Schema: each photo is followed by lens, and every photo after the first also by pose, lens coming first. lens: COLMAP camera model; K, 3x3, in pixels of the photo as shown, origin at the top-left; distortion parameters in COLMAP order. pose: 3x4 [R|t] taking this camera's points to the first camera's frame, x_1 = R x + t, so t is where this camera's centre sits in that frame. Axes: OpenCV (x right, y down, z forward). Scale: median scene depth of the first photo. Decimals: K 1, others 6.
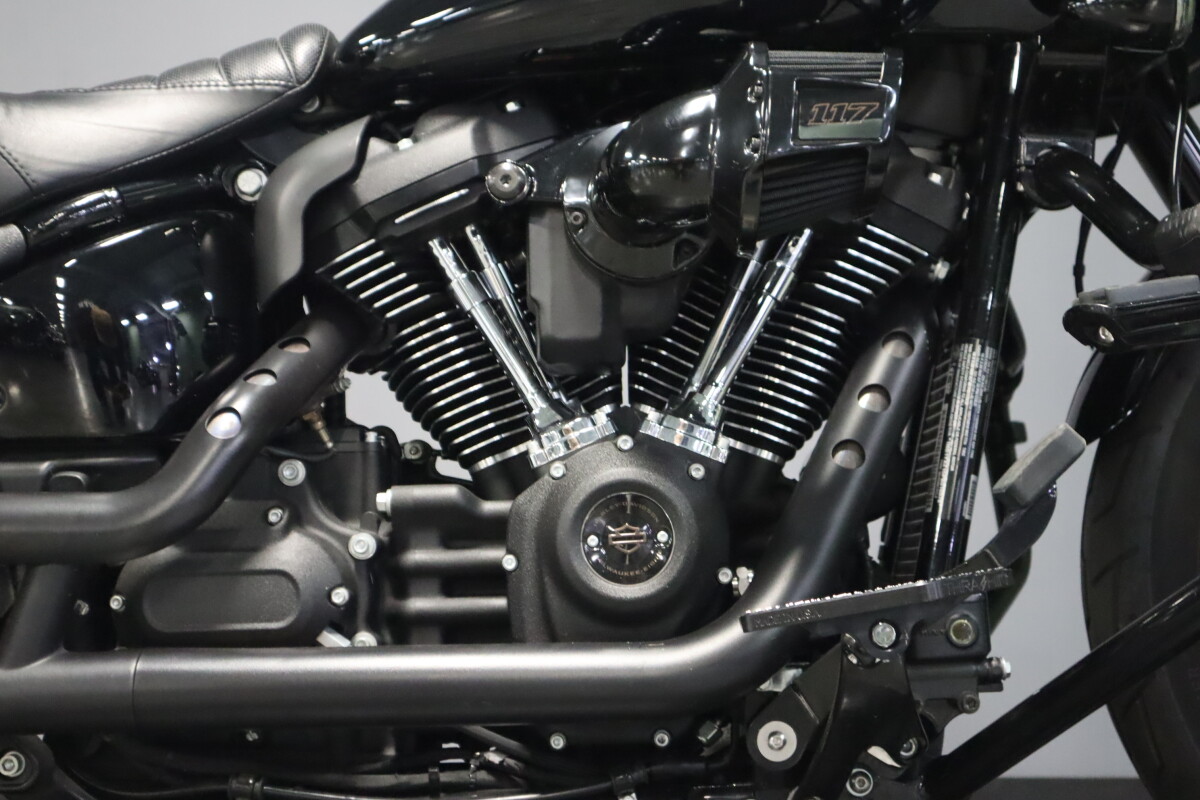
lens RADIAL K [[1744.3, 0, 600.0], [0, 1744.3, 400.0], [0, 0, 1]] dist [0.022675, 0.046671]
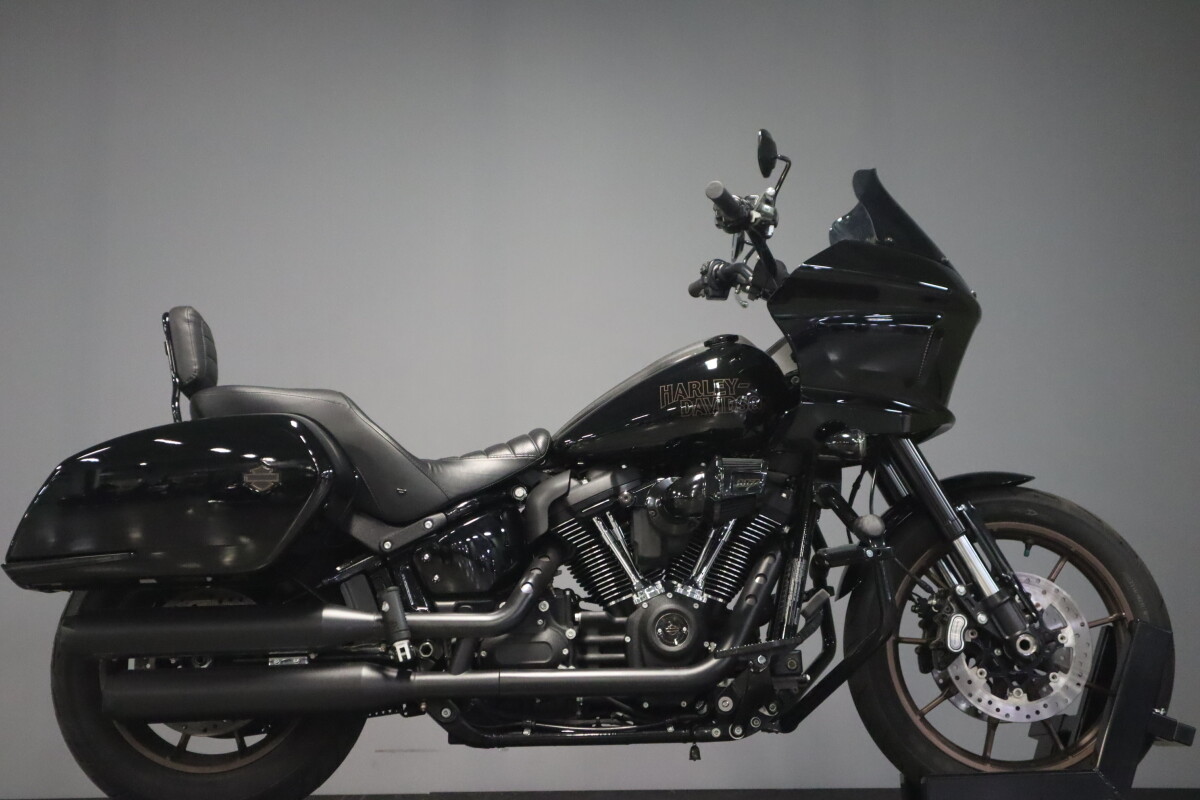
lens RADIAL K [[1744.3, 0, 600.0], [0, 1744.3, 400.0], [0, 0, 1]] dist [0.022675, 0.046671]
pose [[0.999222, 0.007035, 0.038800, -0.196332], [-0.003688, 0.996317, -0.085662, -0.044298], [-0.039259, 0.085452, 0.995568, -1.685351]]
